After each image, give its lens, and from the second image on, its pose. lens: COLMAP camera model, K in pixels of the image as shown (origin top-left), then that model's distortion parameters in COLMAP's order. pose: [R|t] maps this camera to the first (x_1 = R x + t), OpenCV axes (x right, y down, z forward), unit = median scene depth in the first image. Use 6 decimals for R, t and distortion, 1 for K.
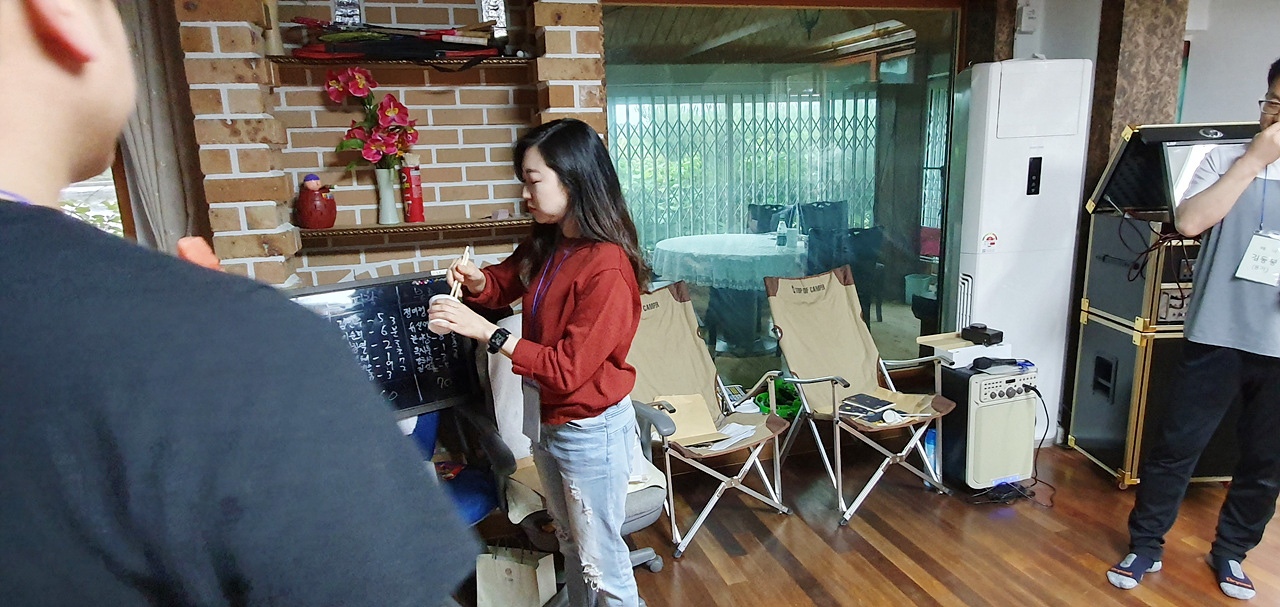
lens RADIAL K [[725.2, 0, 636.4], [0, 725.2, 310.1], [0, 0, 1]] dist [0.003682, -0.006787]
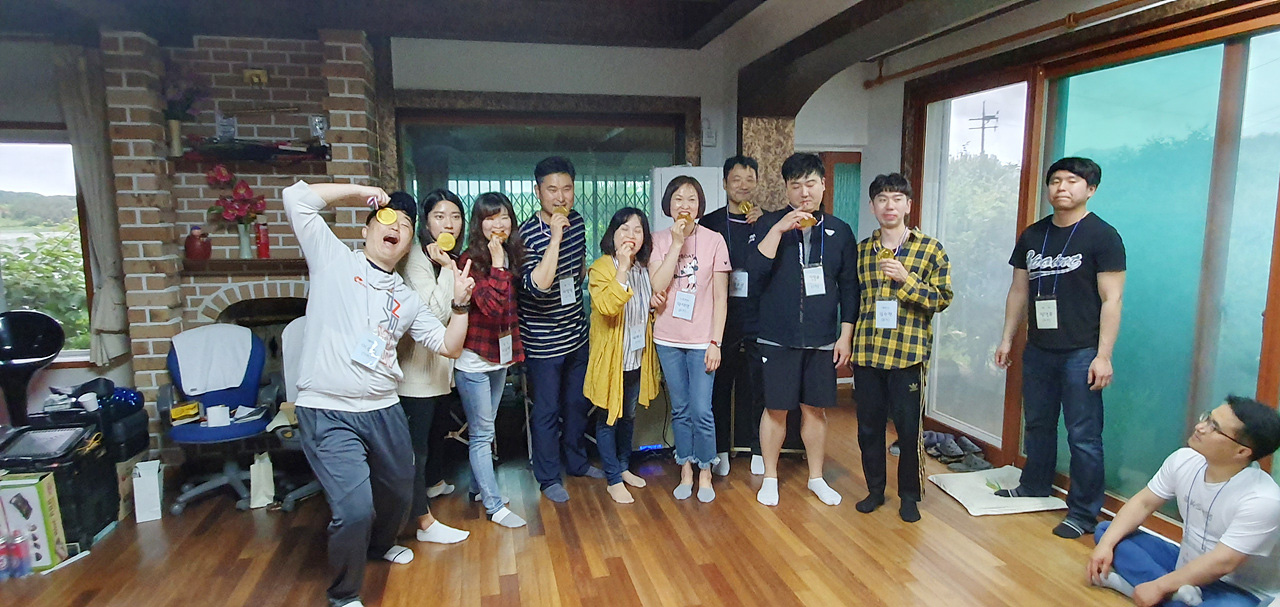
lens RADIAL K [[728.9, 0, 642.3], [0, 728.9, 310.0], [0, 0, 1]] dist [0.007644, -0.010805]
pose [[0.997859, 0.038976, -0.052510, 0.620334], [-0.043247, 0.995626, -0.082820, 0.089216], [0.049052, 0.084914, 0.995180, -0.543902]]
